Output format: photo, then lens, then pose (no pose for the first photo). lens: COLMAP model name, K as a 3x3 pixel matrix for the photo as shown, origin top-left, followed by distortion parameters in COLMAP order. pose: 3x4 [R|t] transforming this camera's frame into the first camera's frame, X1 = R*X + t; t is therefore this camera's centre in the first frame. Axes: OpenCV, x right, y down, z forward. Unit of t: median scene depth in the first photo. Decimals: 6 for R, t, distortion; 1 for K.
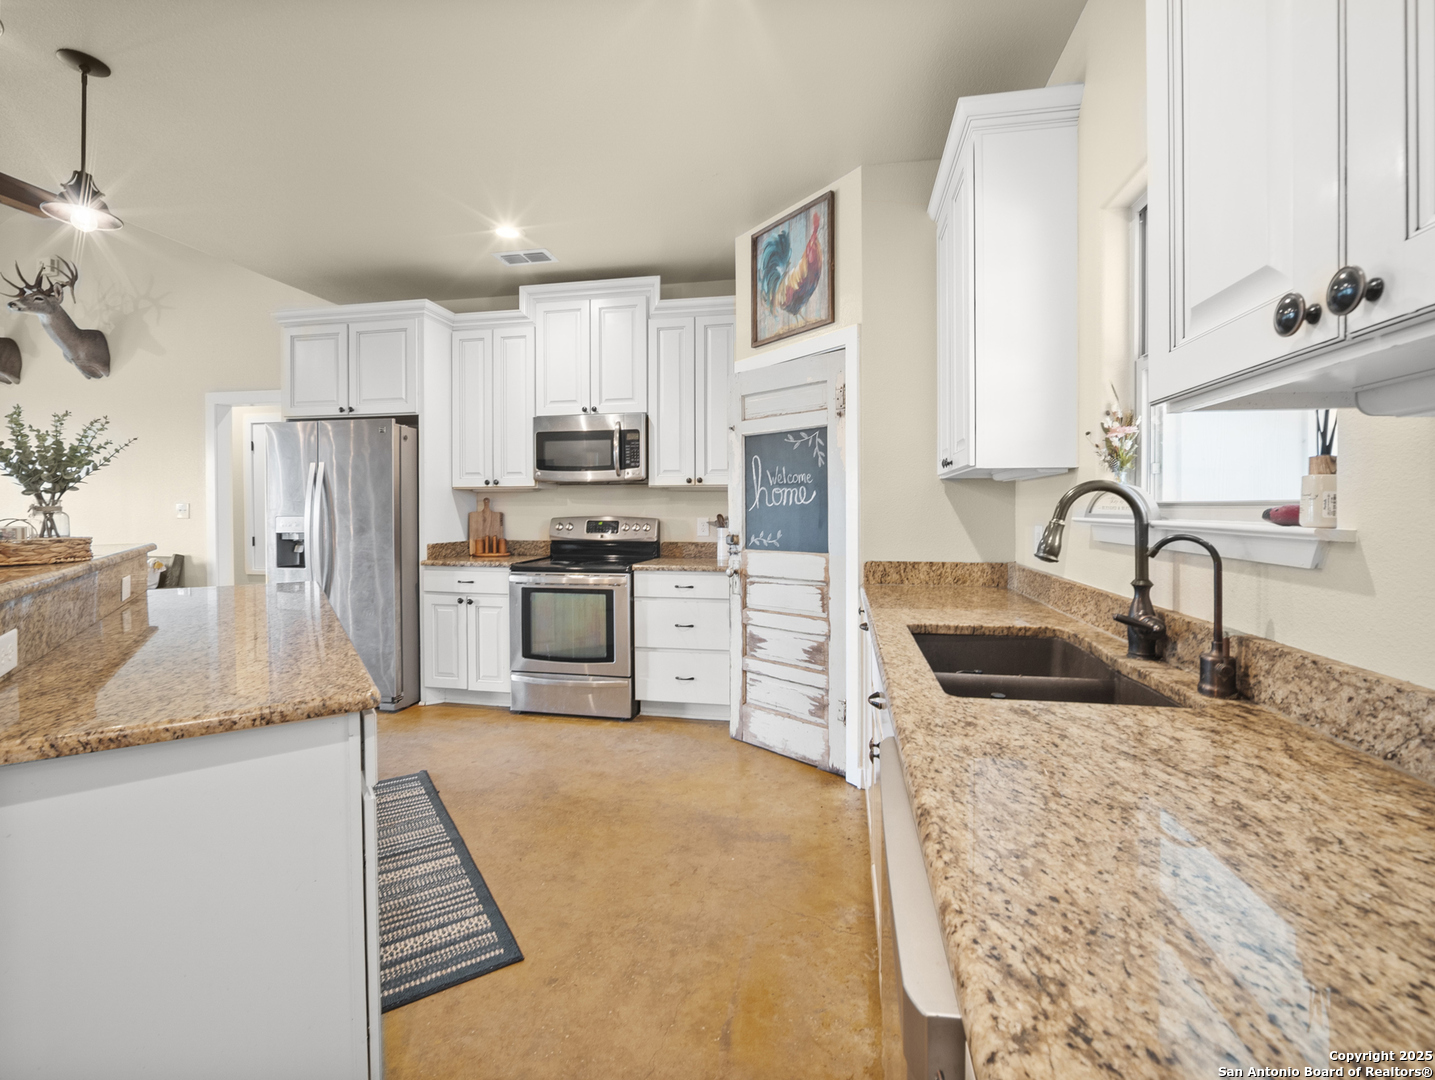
lens RADIAL K [[657.0, 0, 713.3], [0, 657.0, 509.4], [0, 0, 1]] dist [-0.009428, 0.003176]
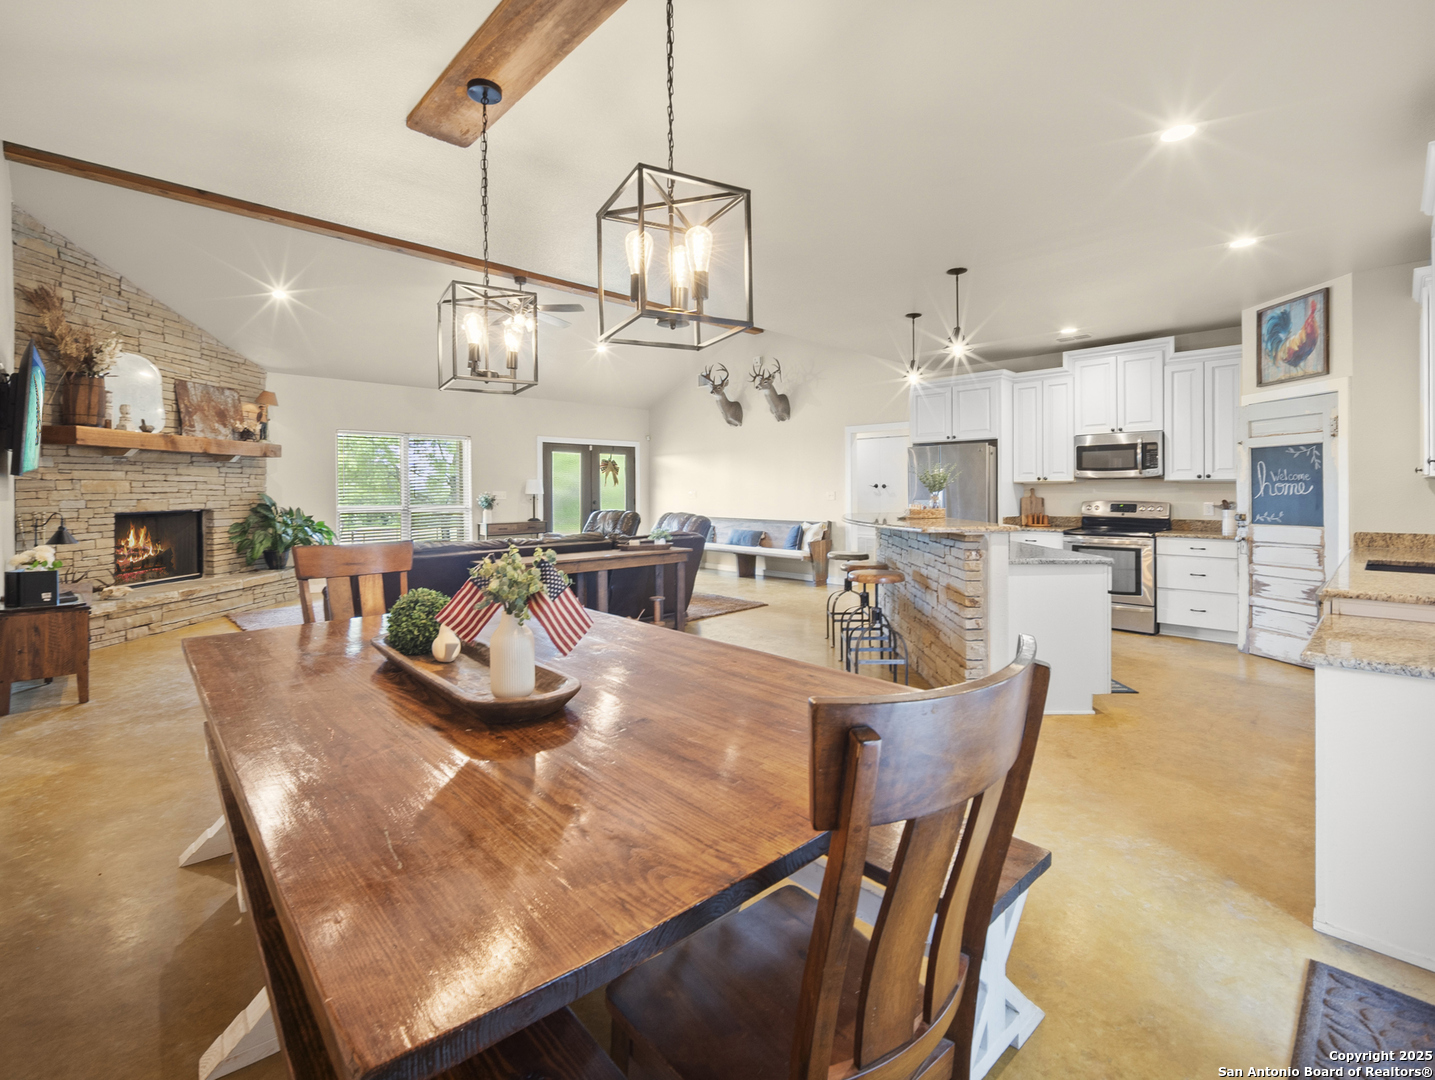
lens RADIAL K [[657.0, 0, 719.4], [0, 657.0, 493.4], [0, 0, 1]] dist [-0.009428, 0.003176]
pose [[0.821953, 0.000301, -0.569556, -0.098080], [0.002057, 0.999992, 0.003497, -0.016341], [0.569552, -0.004046, 0.821945, -0.901899]]
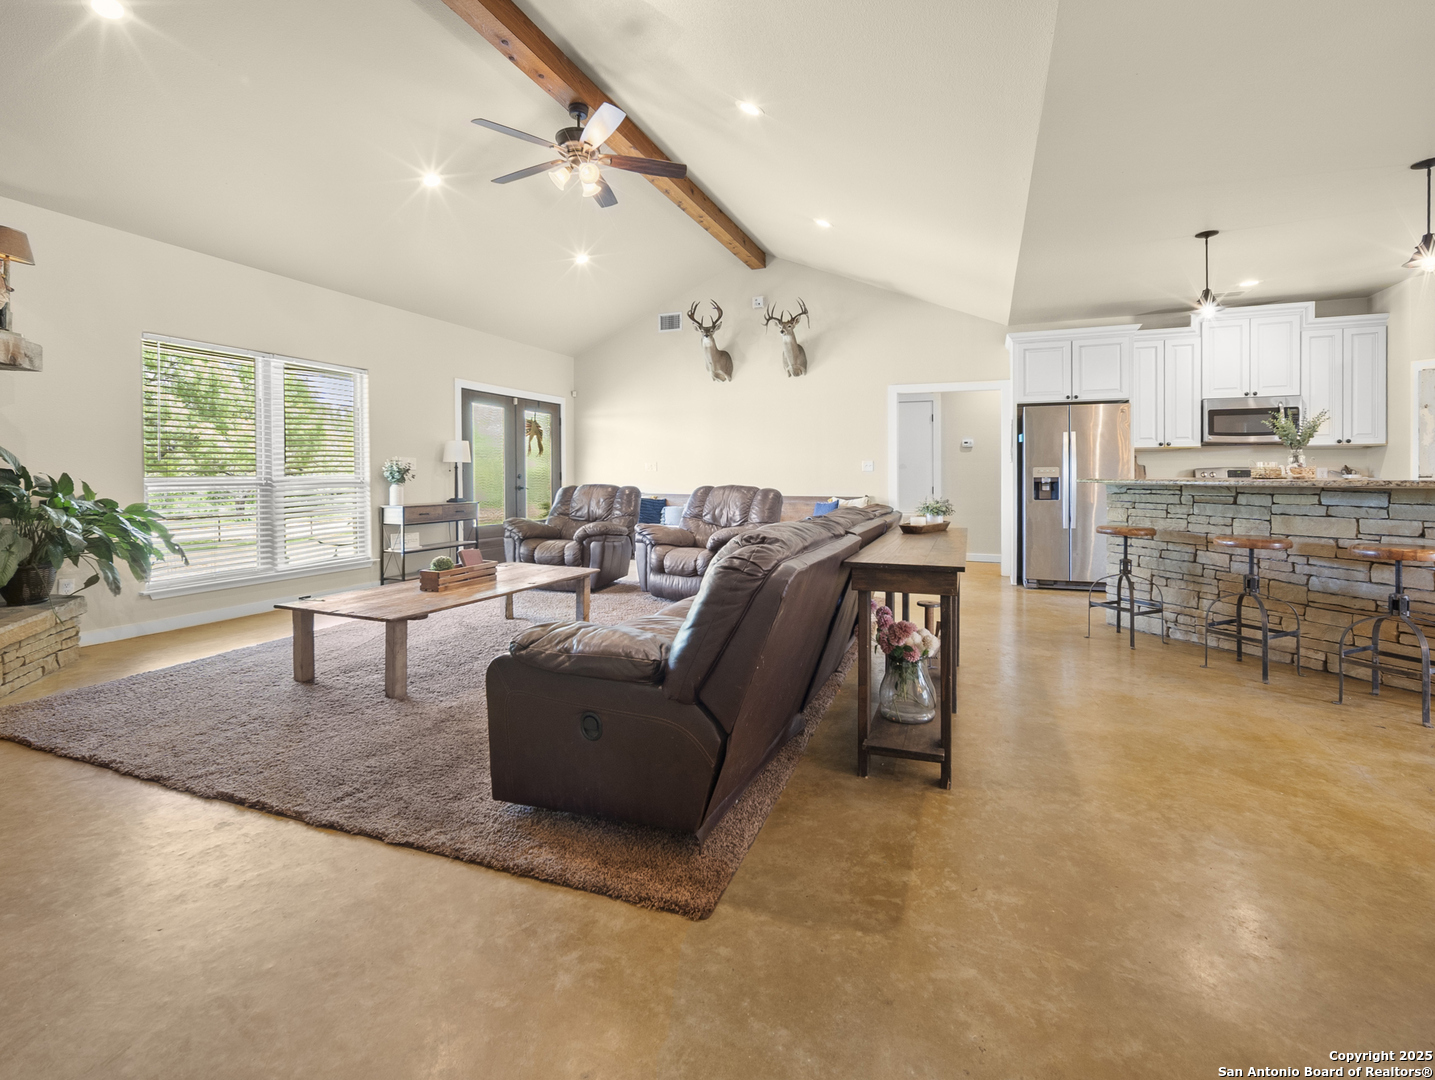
lens RADIAL K [[657.0, 0, 734.2], [0, 657.0, 490.6], [0, 0, 1]] dist [-0.009428, 0.003176]
pose [[0.984998, 0.003117, -0.172538, -1.290411], [0.000864, 0.999735, 0.022992, 0.036503], [0.172564, -0.022796, 0.984734, -0.780932]]
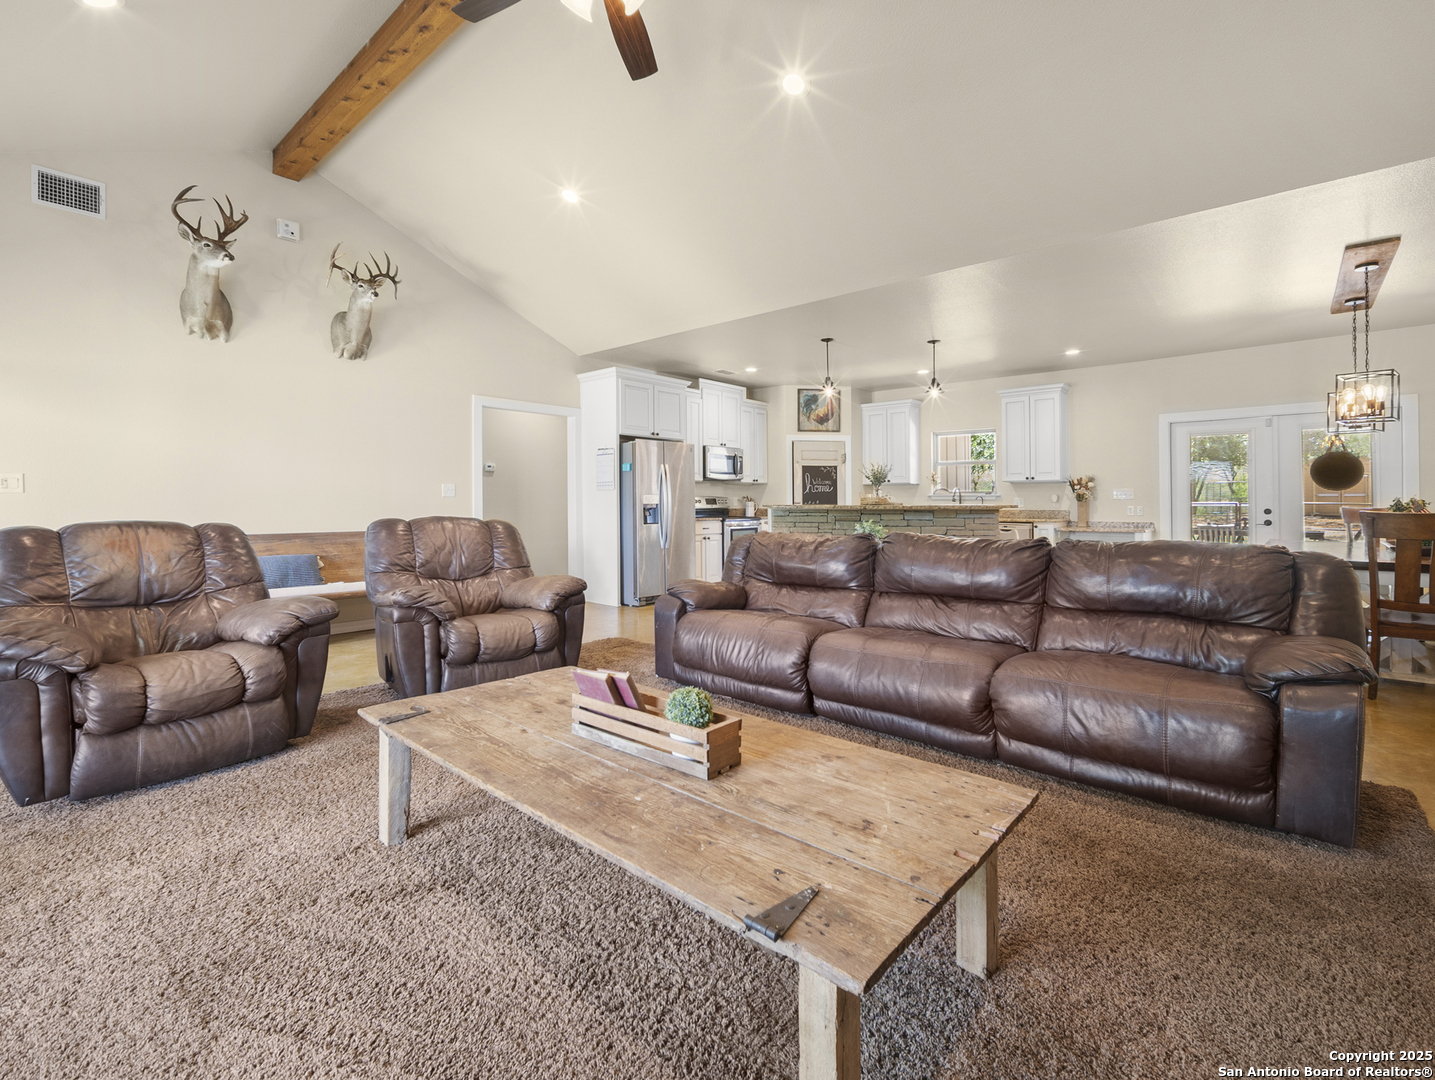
lens RADIAL K [[657.0, 0, 700.3], [0, 657.0, 497.5], [0, 0, 1]] dist [-0.009428, 0.003176]
pose [[0.505894, 0.005992, 0.862575, -2.430167], [-0.000612, 0.999978, -0.006587, 0.035363], [-0.862595, 0.002804, 0.505887, 0.008876]]
